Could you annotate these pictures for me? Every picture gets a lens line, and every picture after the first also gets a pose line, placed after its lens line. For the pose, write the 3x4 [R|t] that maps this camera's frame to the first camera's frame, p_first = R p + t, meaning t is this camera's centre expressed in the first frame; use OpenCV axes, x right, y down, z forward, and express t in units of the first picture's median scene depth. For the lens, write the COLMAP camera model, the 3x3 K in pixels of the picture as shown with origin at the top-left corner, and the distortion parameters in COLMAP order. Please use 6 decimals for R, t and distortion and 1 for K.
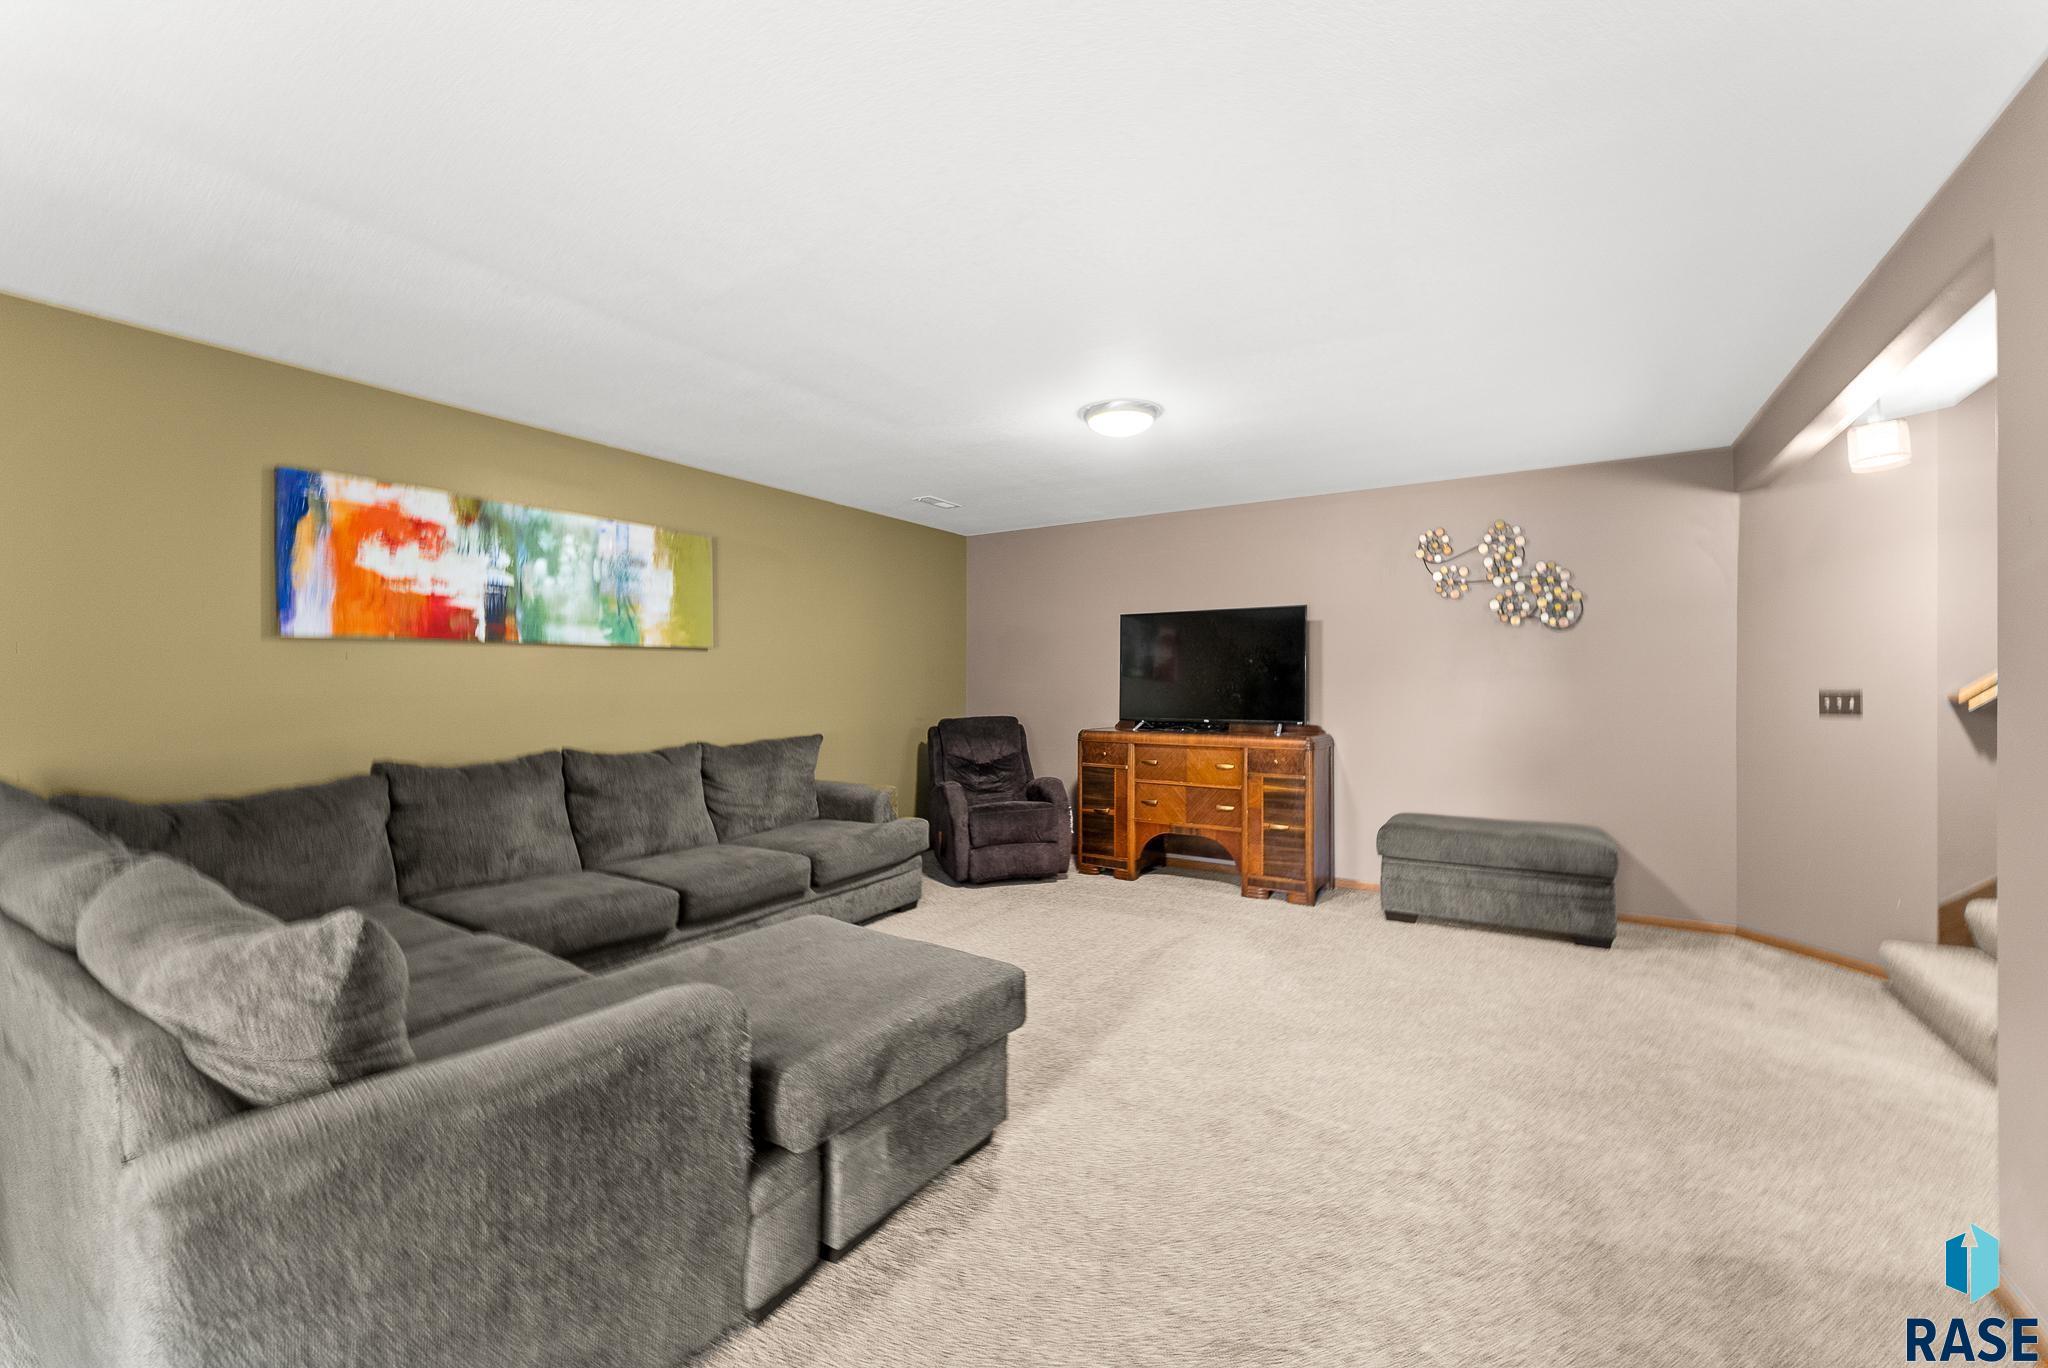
lens RADIAL K [[834.9, 0, 1024.0], [0, 834.9, 684.0], [0, 0, 1]] dist [0.000449, 0.000064]
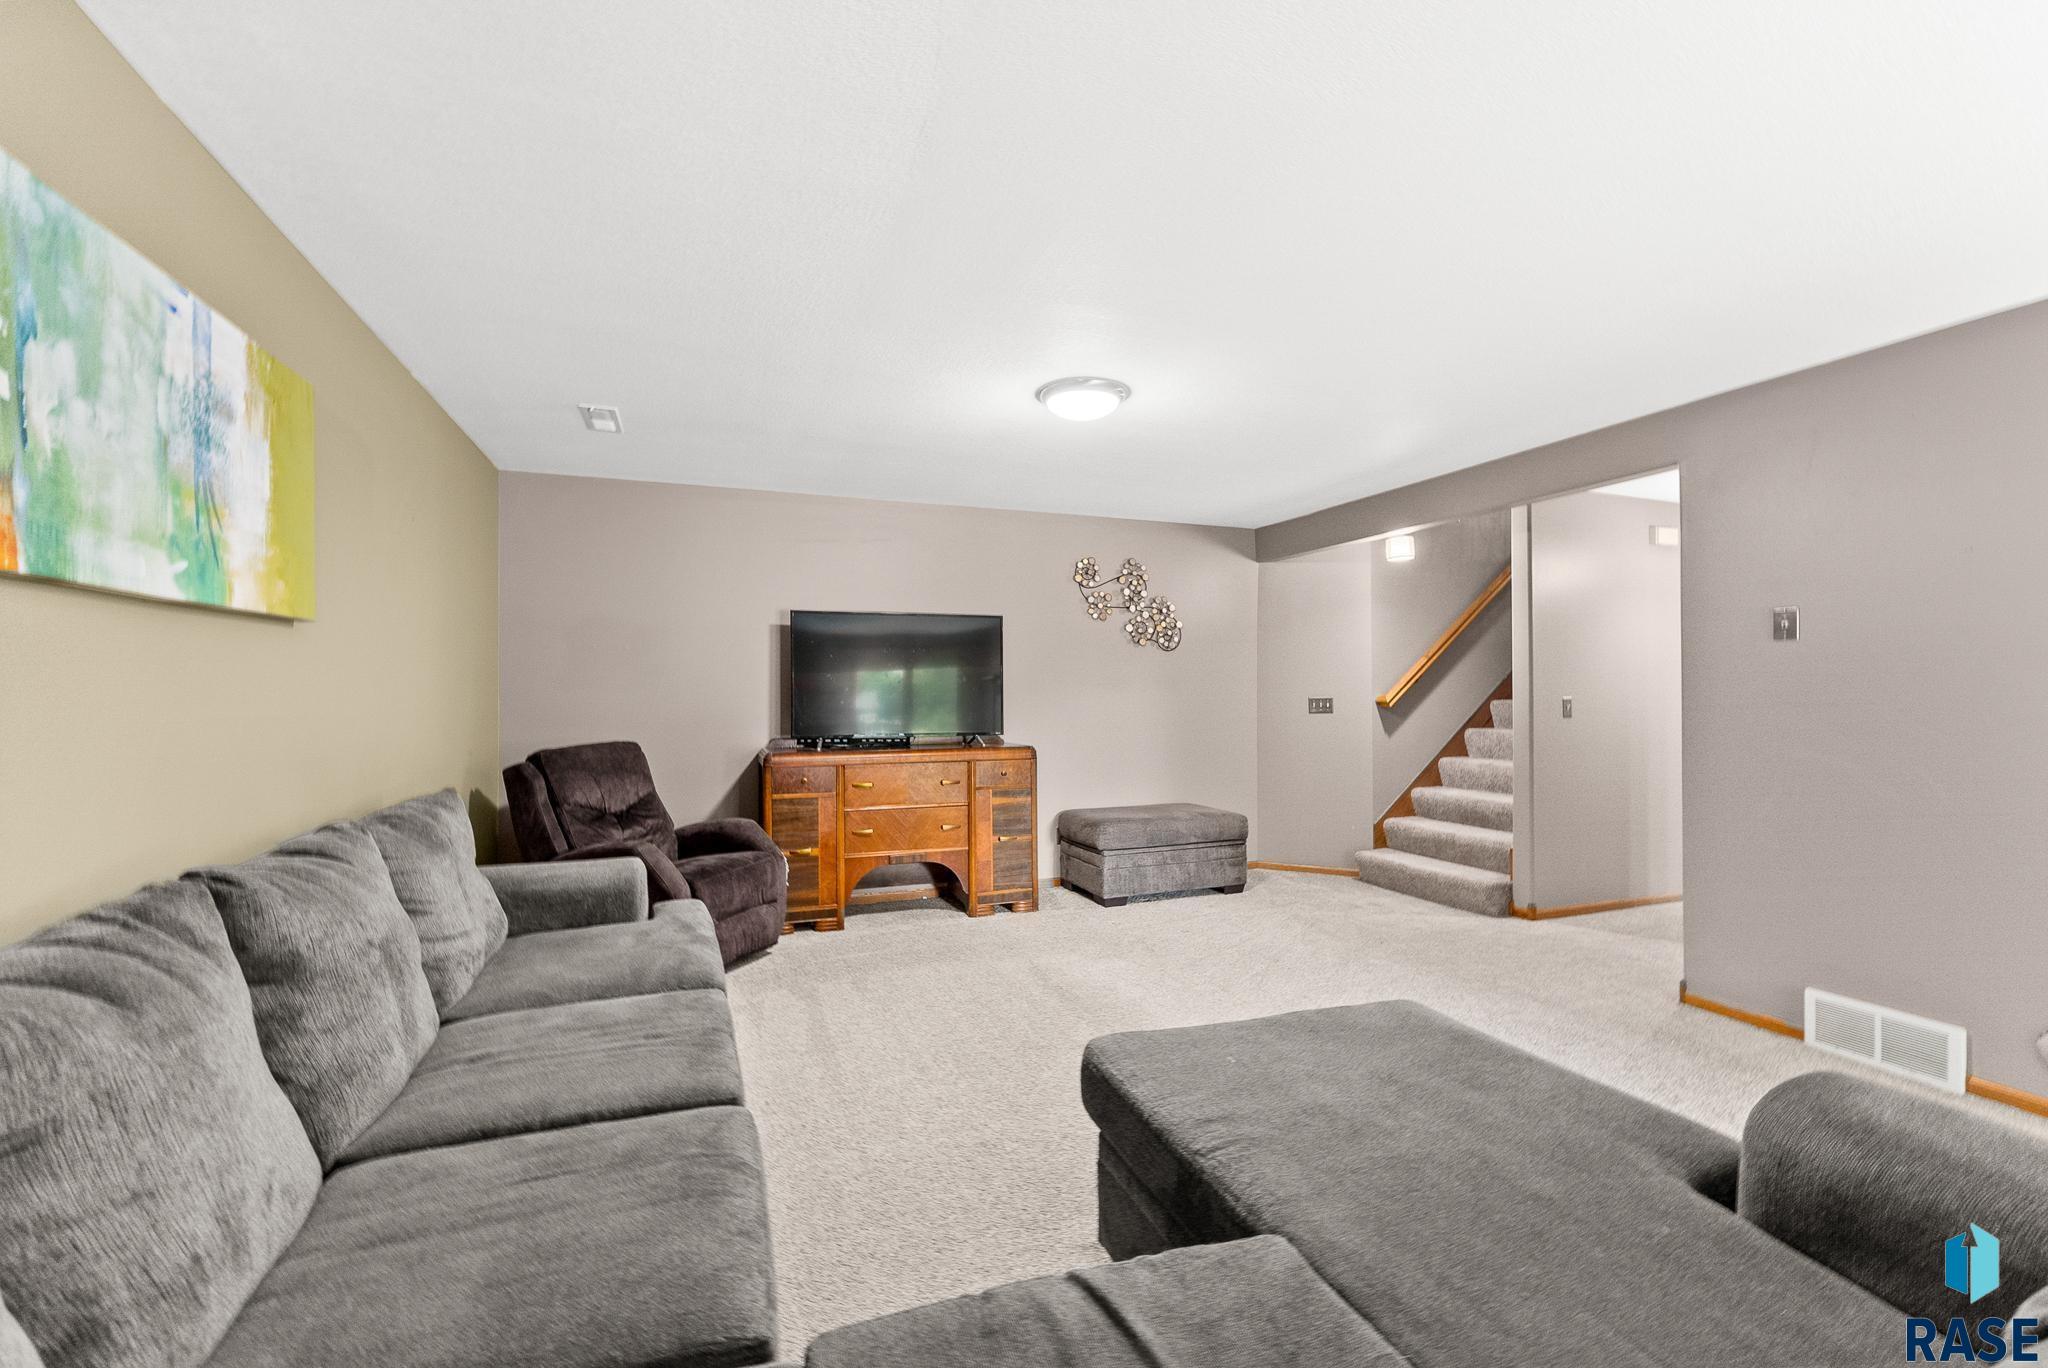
lens RADIAL K [[855.9, 0, 1024.0], [0, 855.9, 684.0], [0, 0, 1]] dist [-0.000590, 0.000039]
pose [[0.600592, 0.006596, 0.799529, -0.545046], [0.003379, 0.999936, -0.010787, -0.001047], [-0.799549, 0.009180, 0.600531, 0.408837]]
